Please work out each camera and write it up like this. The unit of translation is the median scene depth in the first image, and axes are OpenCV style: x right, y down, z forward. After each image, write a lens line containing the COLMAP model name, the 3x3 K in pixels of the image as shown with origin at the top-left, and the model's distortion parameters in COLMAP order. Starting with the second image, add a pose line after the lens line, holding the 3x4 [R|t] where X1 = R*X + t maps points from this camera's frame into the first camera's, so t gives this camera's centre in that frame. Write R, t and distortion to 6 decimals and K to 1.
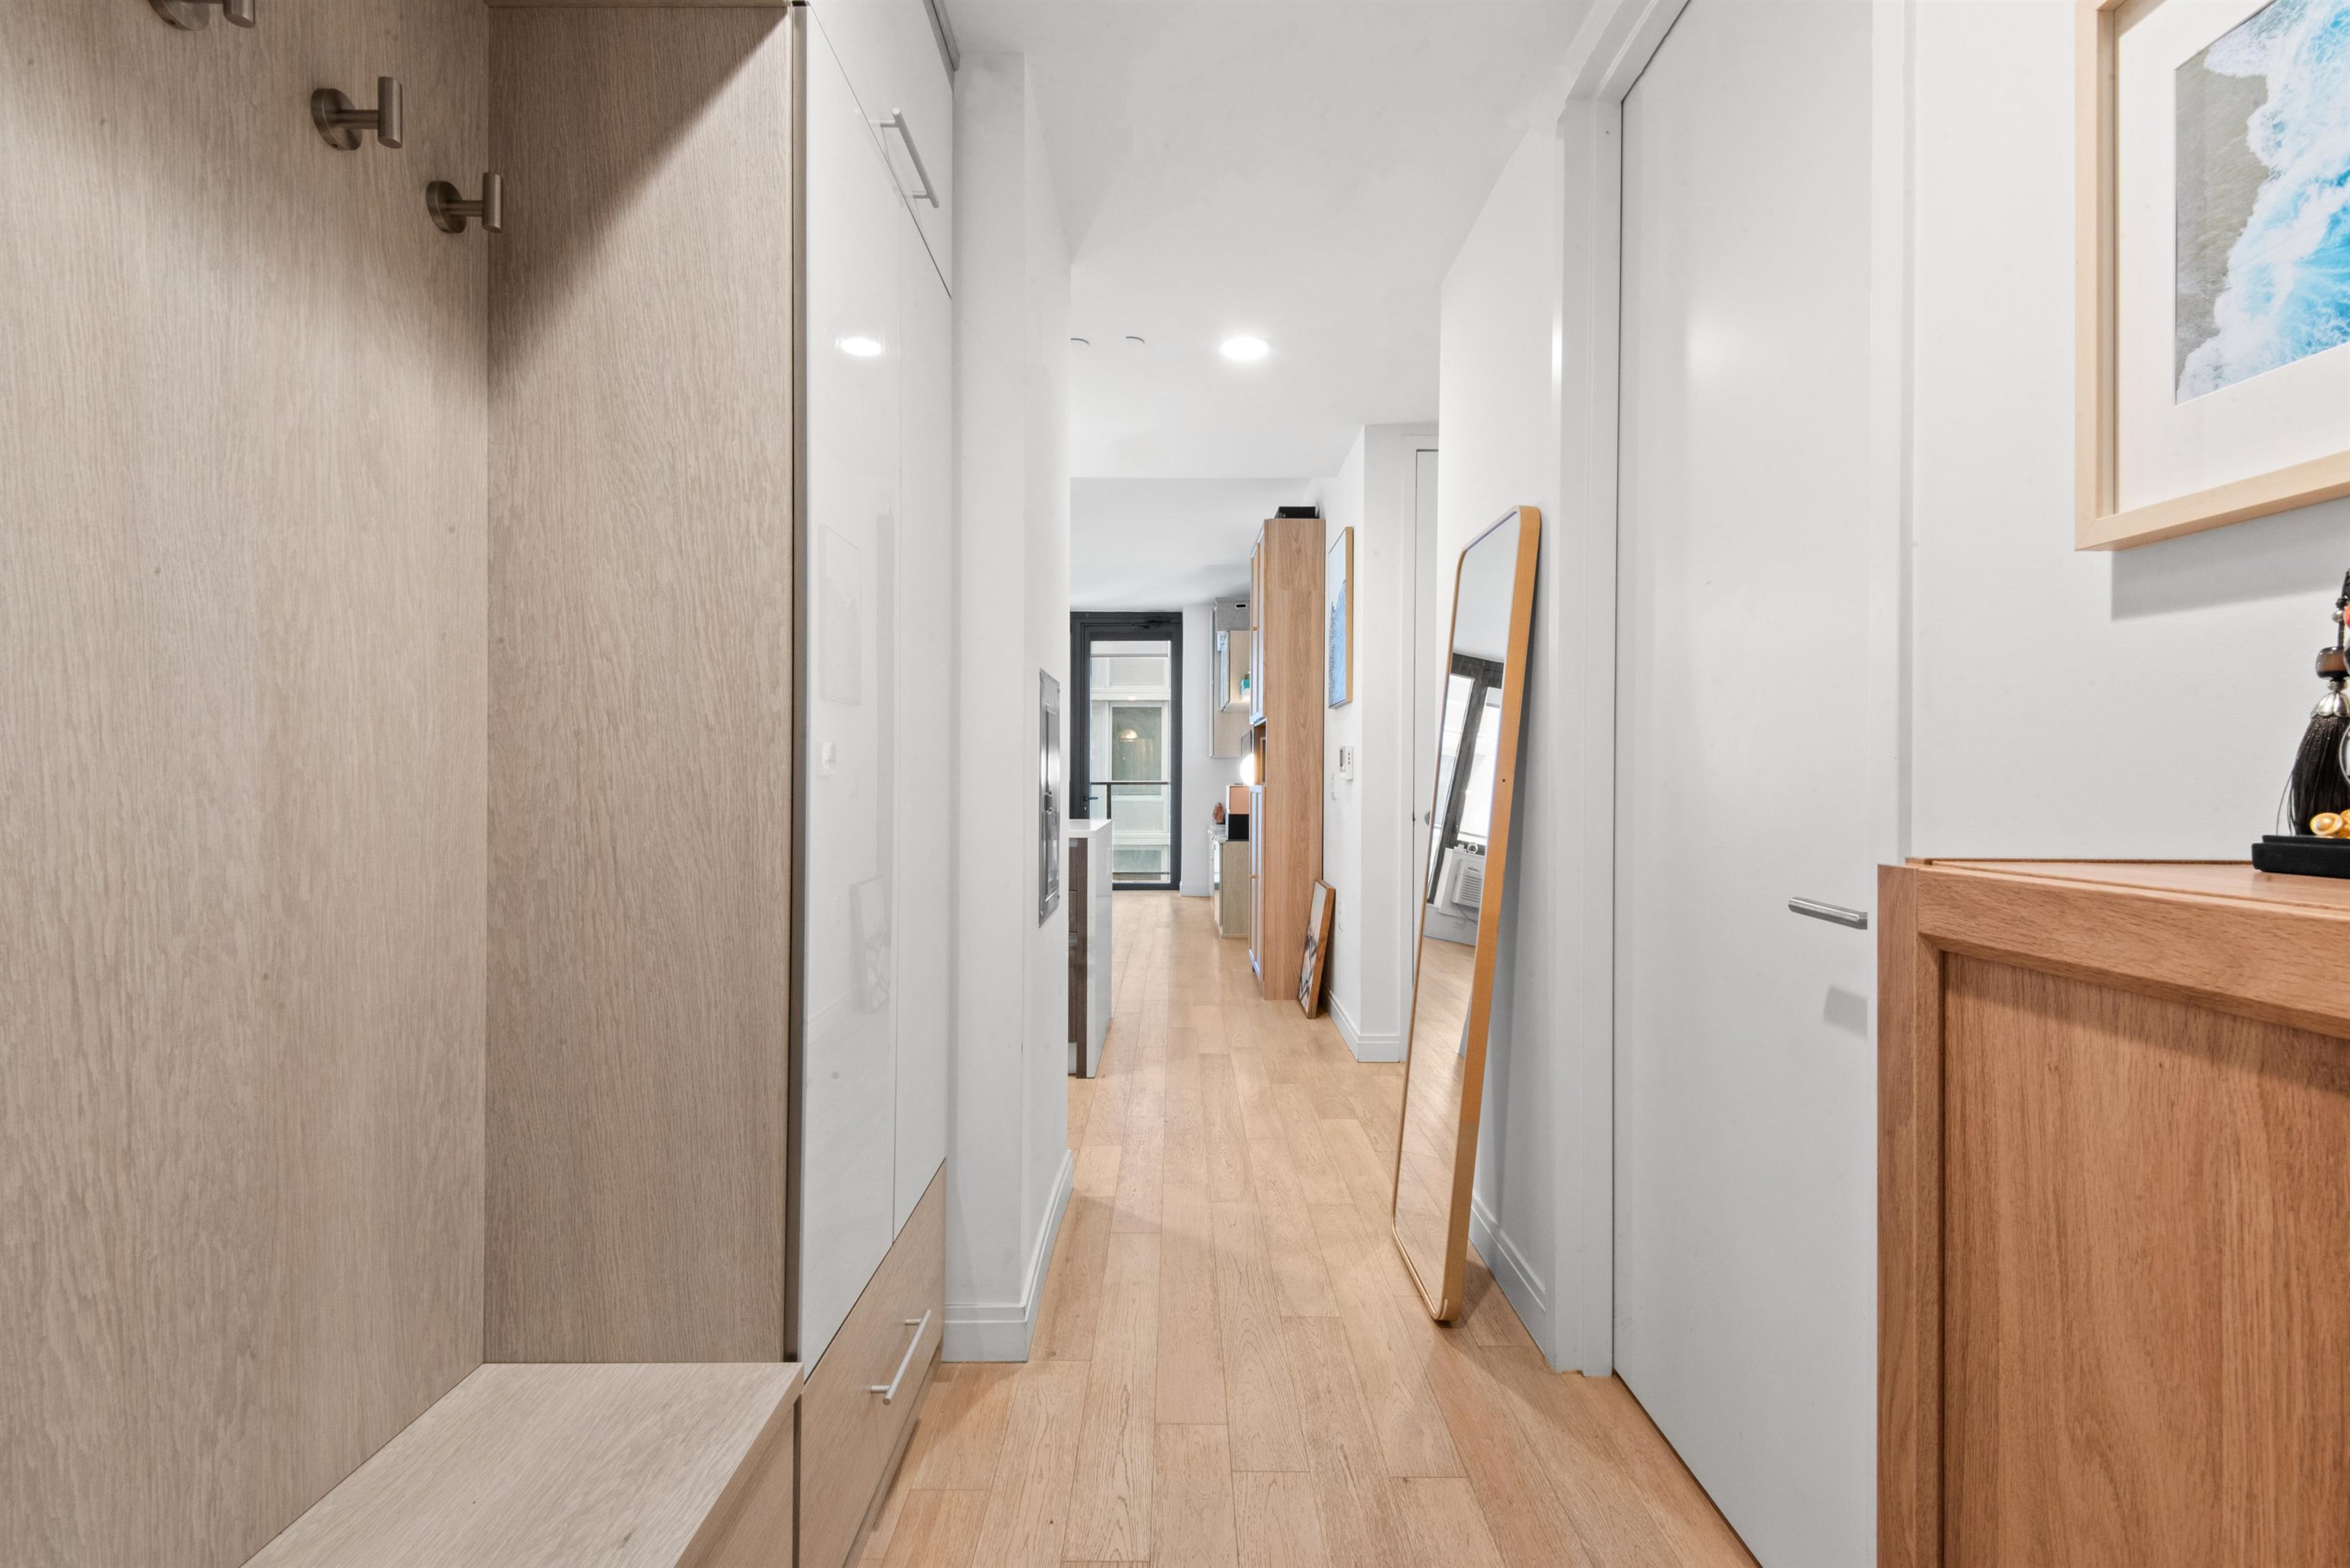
lens RADIAL K [[1094.2, 0, 1179.6], [0, 1094.2, 791.6], [0, 0, 1]] dist [-0.010971, -0.000809]
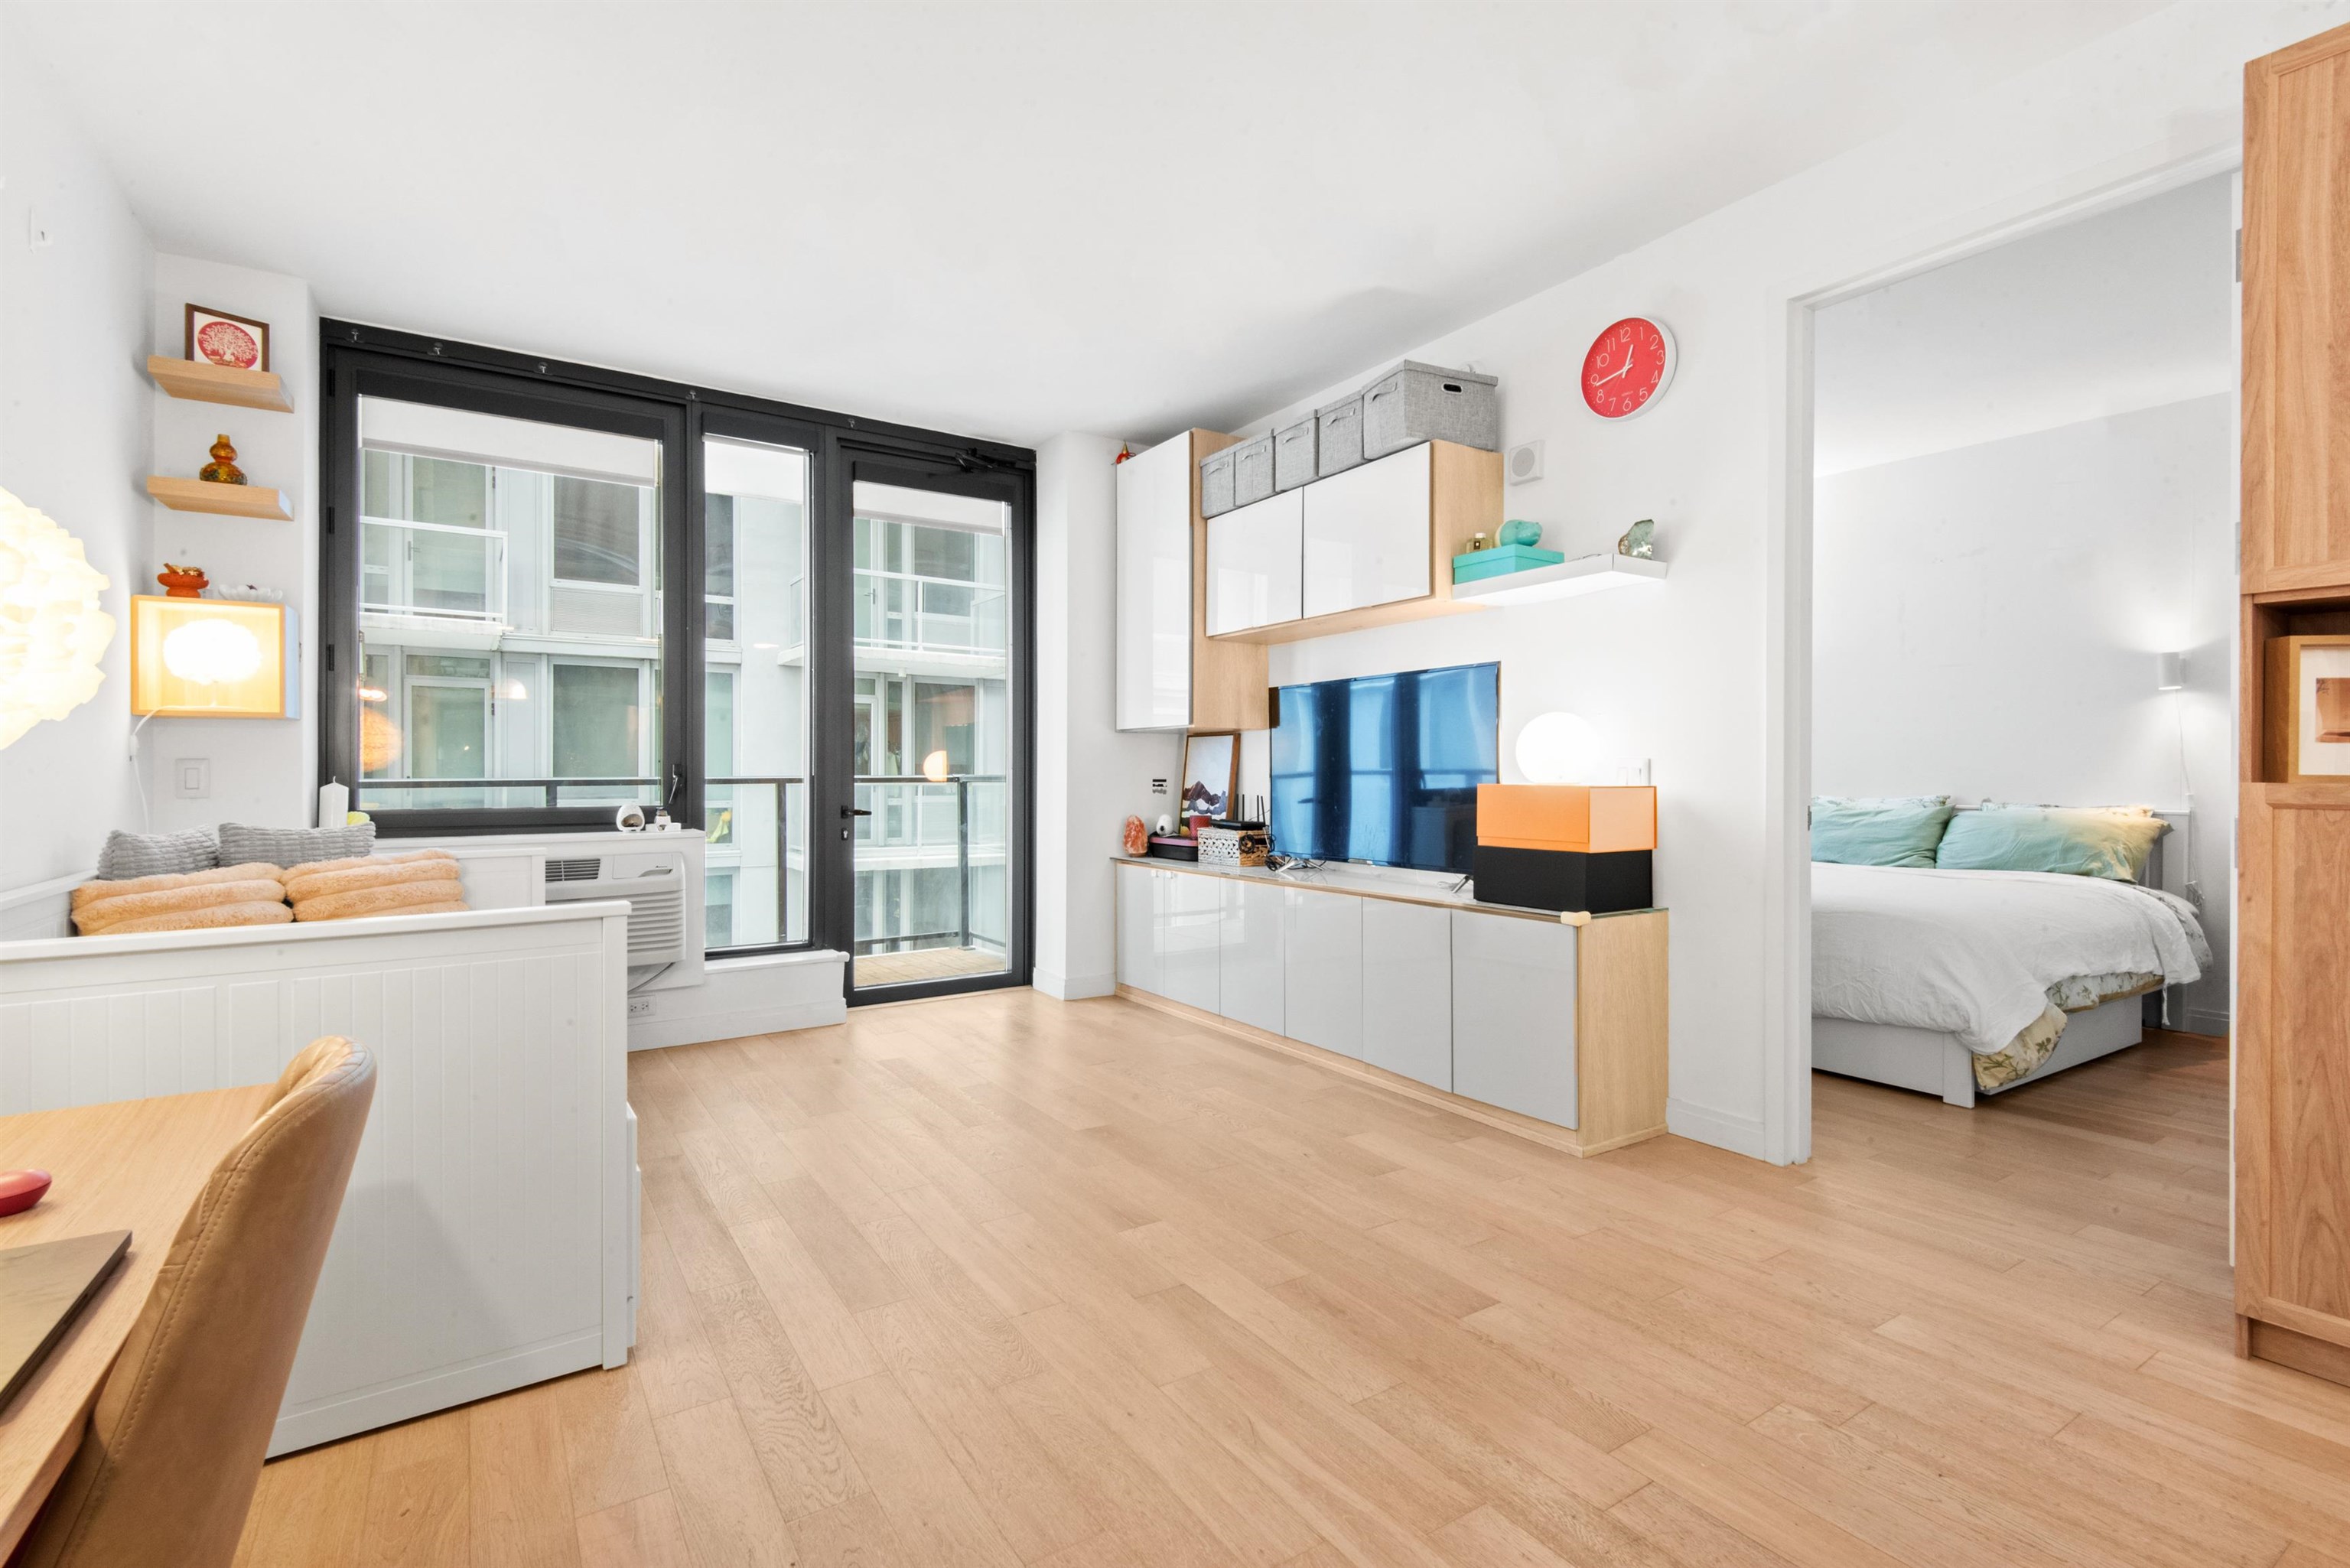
lens RADIAL K [[1072.2, 0, 1186.2], [0, 1072.2, 769.7], [0, 0, 1]] dist [0.038241, -0.025774]
pose [[0.835055, 0.001171, 0.550165, -0.424336], [0.006638, 0.999904, -0.012203, -0.009726], [-0.550126, 0.013842, 0.834967, 1.026982]]
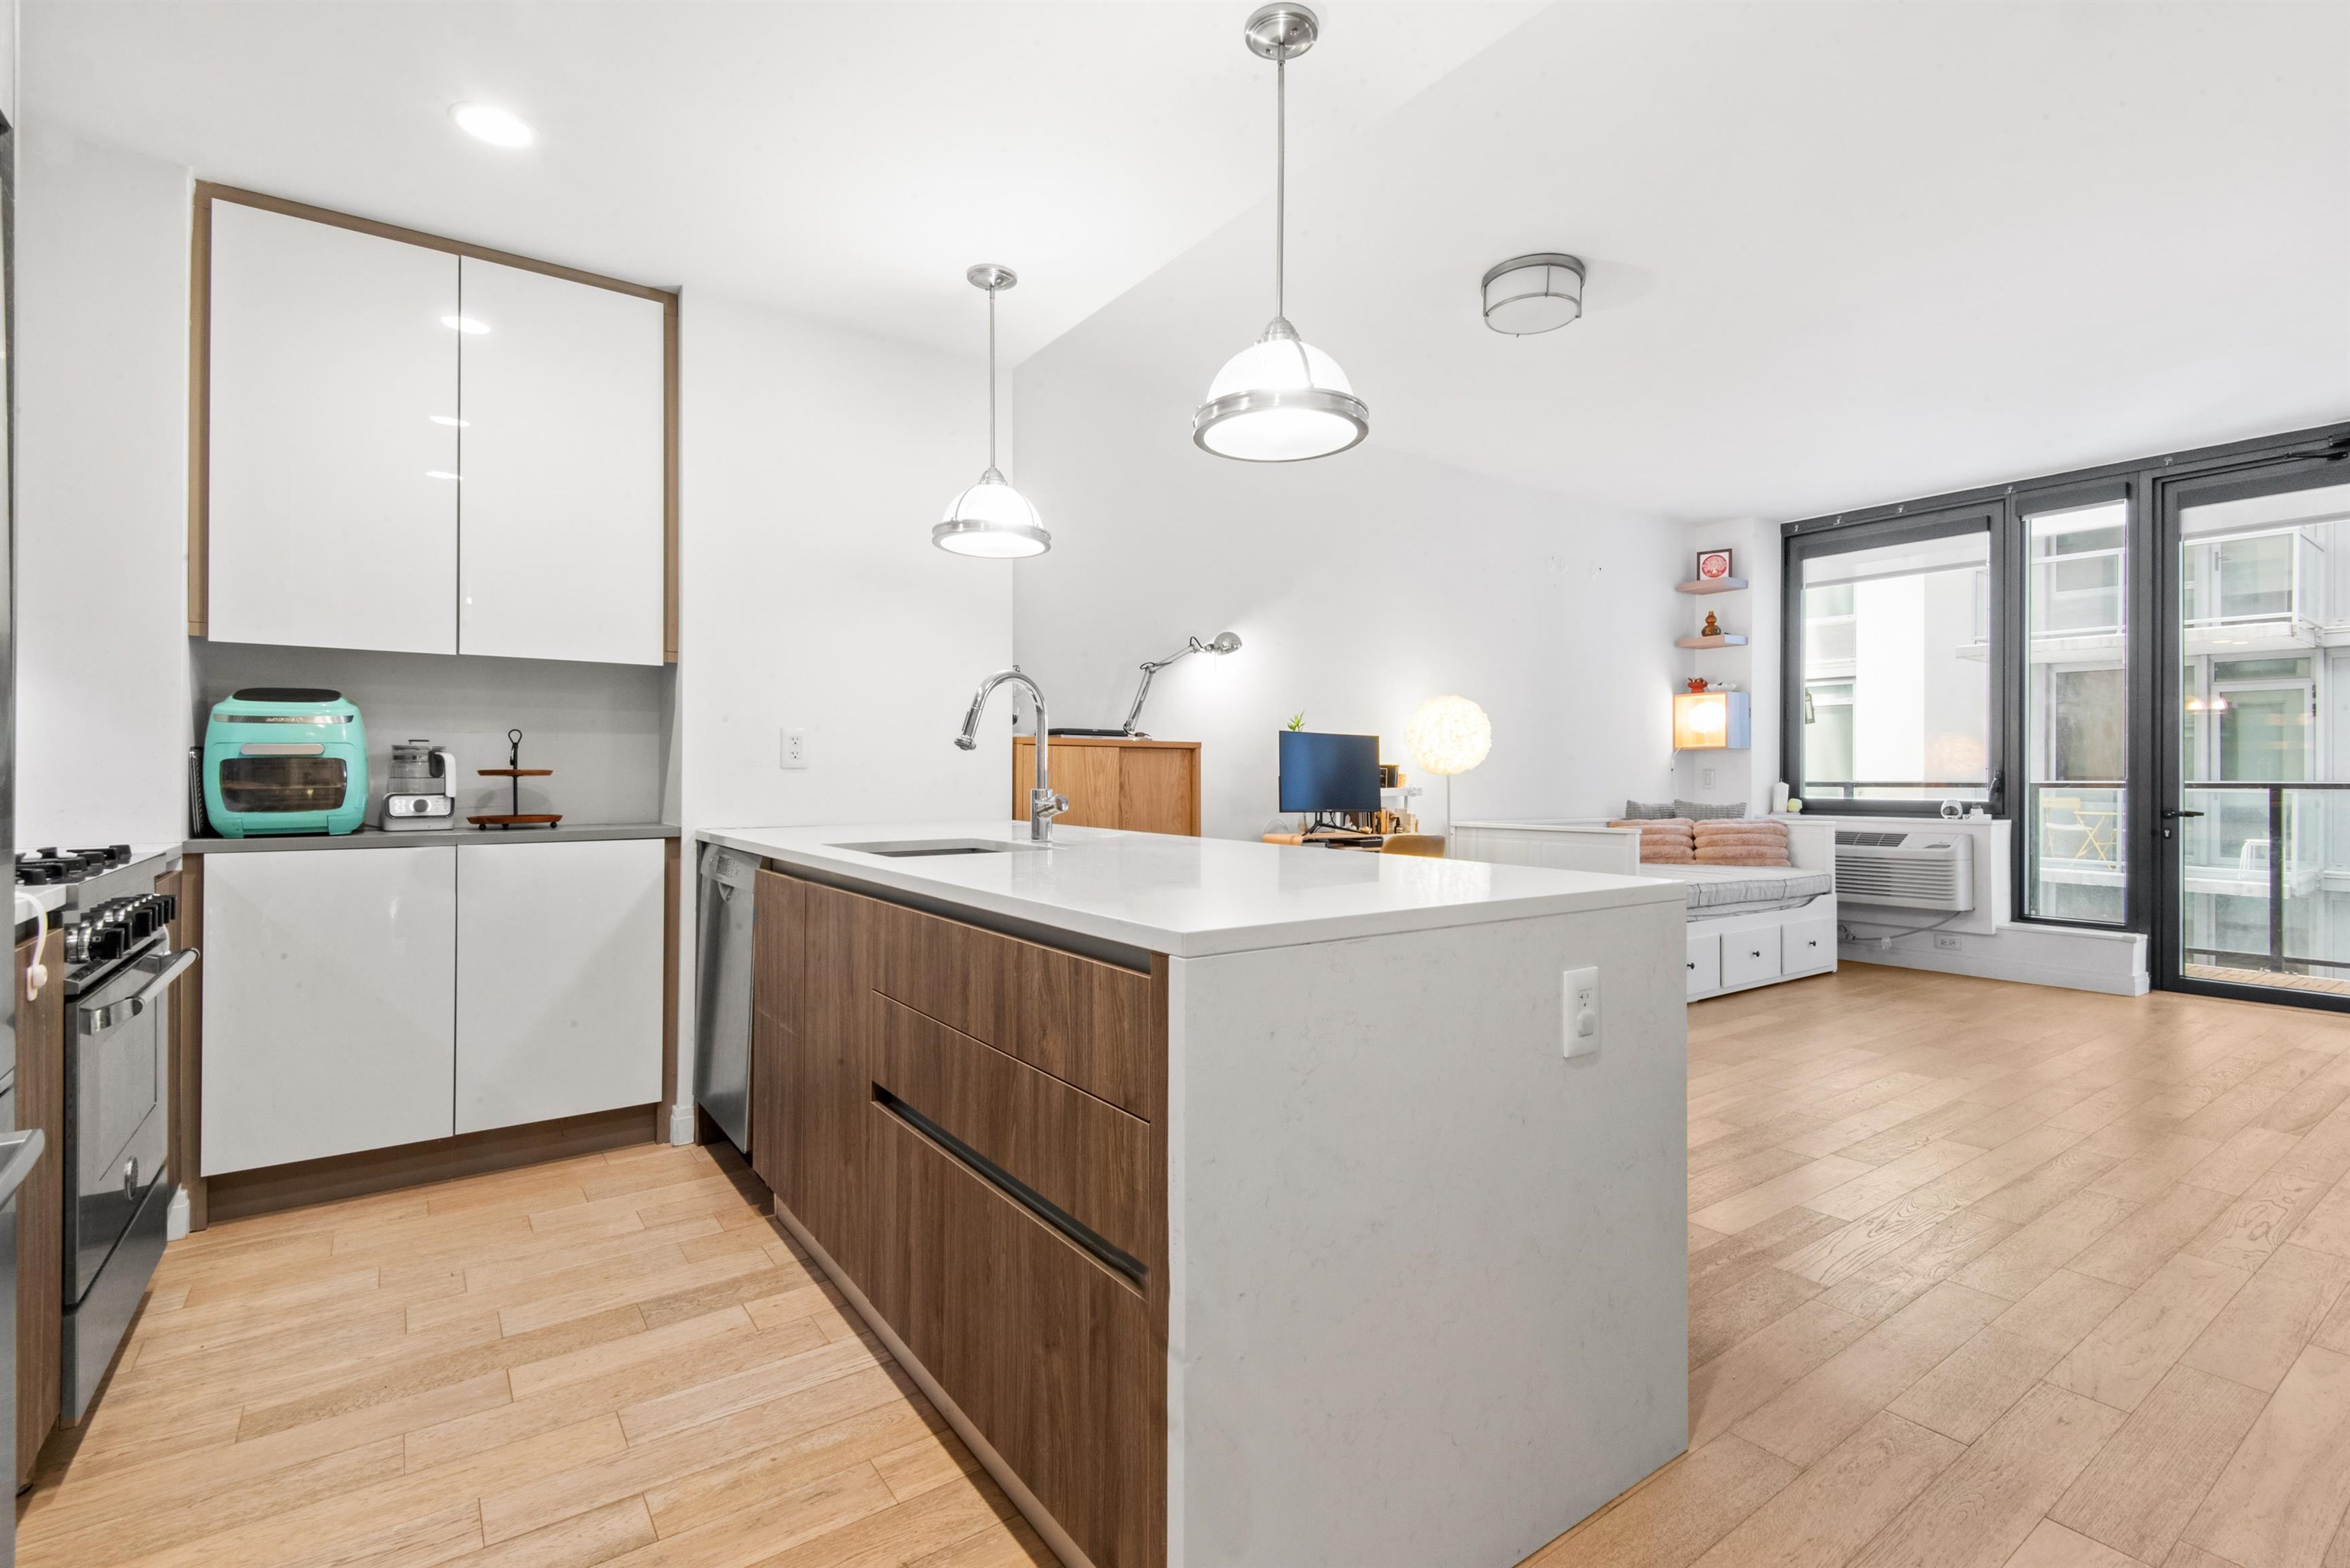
lens RADIAL K [[1072.2, 0, 1186.2], [0, 1072.2, 769.7], [0, 0, 1]] dist [0.038241, -0.025774]
pose [[0.585885, -0.003863, -0.810385, 0.115871], [-0.011451, 0.999849, -0.013044, -0.003796], [0.810314, 0.016922, 0.585752, 0.617458]]
